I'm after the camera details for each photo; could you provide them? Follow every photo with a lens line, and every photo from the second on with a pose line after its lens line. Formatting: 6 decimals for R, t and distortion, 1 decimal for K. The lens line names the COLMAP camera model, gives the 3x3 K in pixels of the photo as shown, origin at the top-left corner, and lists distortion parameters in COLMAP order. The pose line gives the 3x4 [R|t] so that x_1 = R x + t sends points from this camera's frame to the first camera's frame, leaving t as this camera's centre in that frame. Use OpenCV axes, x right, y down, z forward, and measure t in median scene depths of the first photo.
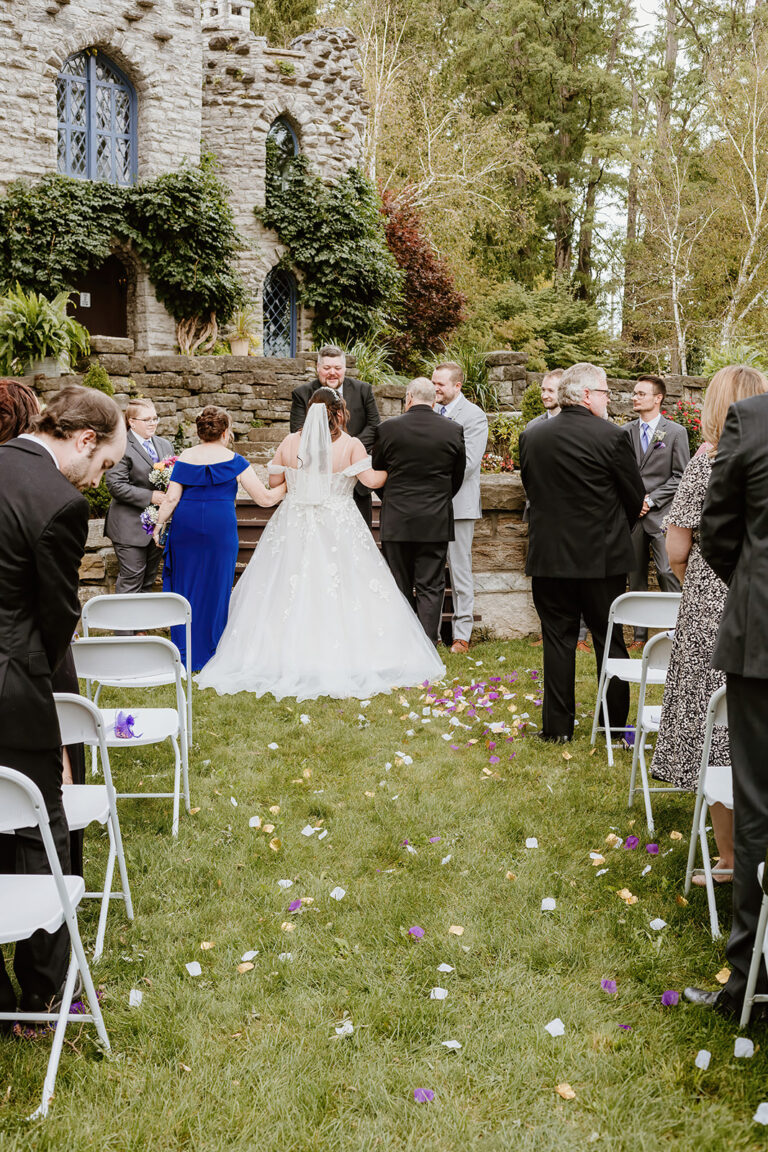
lens RADIAL K [[1649.2, 0, 384.0], [0, 1649.2, 576.0], [0, 0, 1]] dist [-0.002126, 0.040611]
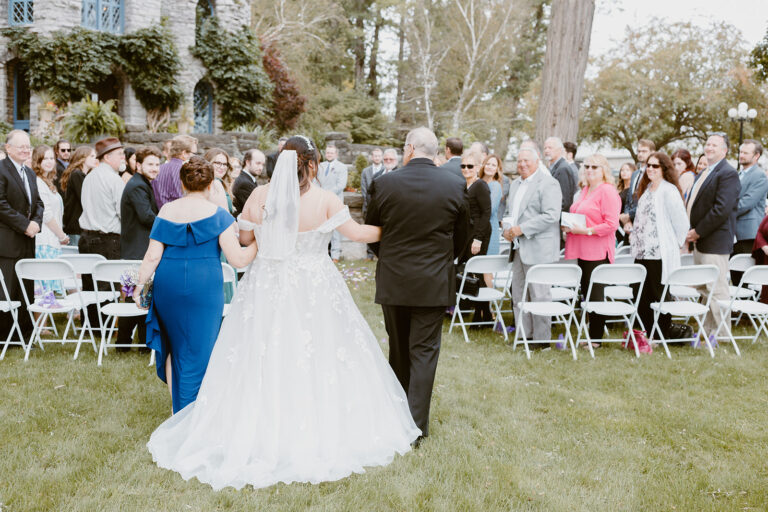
lens RADIAL K [[1093.9, 0, 384.0], [0, 1093.9, 256.0], [0, 0, 1]] dist [0.020864, -0.047771]
pose [[0.991124, 0.001094, 0.132936, -0.027613], [0.000847, 0.999894, -0.014545, 0.016839], [-0.132938, 0.014528, 0.991018, -0.178725]]
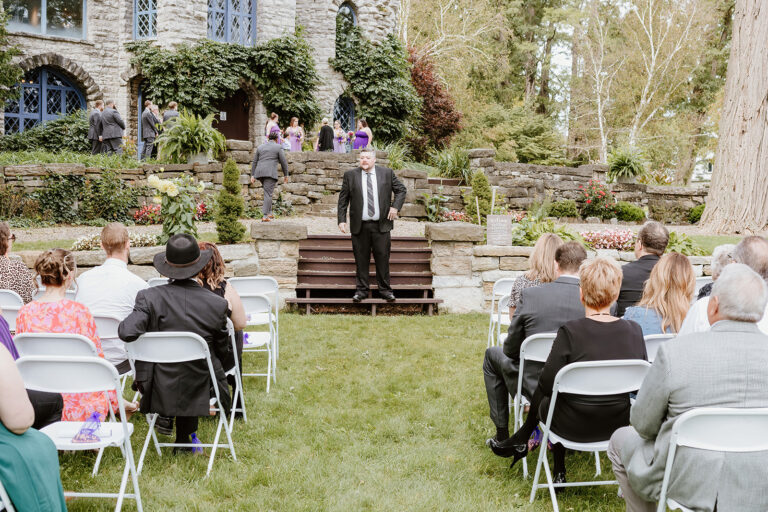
lens RADIAL K [[1093.9, 0, 384.0], [0, 1093.9, 256.0], [0, 0, 1]] dist [0.020864, -0.047771]
pose [[0.999511, 0.005687, -0.030741, 0.009190], [-0.006766, 0.999361, -0.035093, 0.005667], [0.030521, 0.035284, 0.998911, -0.056180]]
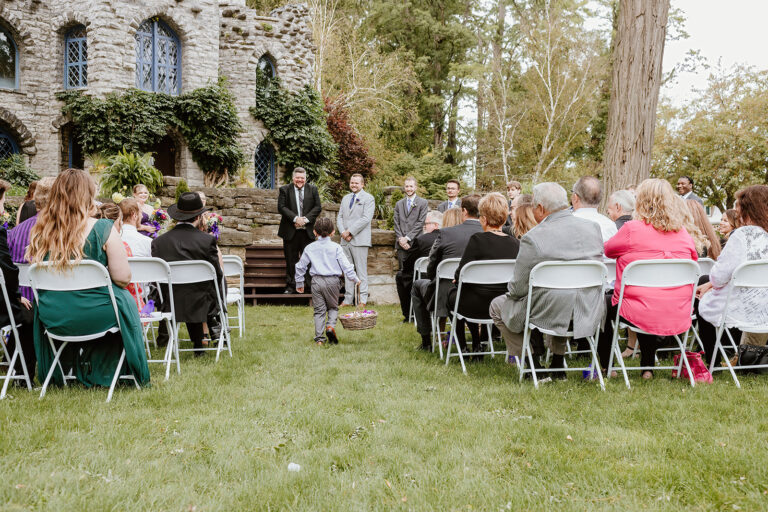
lens RADIAL K [[1093.9, 0, 384.0], [0, 1093.9, 256.0], [0, 0, 1]] dist [0.020864, -0.047771]
pose [[0.998701, -0.010912, 0.049777, 0.002309], [0.015163, 0.996193, -0.085849, 0.028745], [-0.048651, 0.086492, 0.995064, -0.119269]]
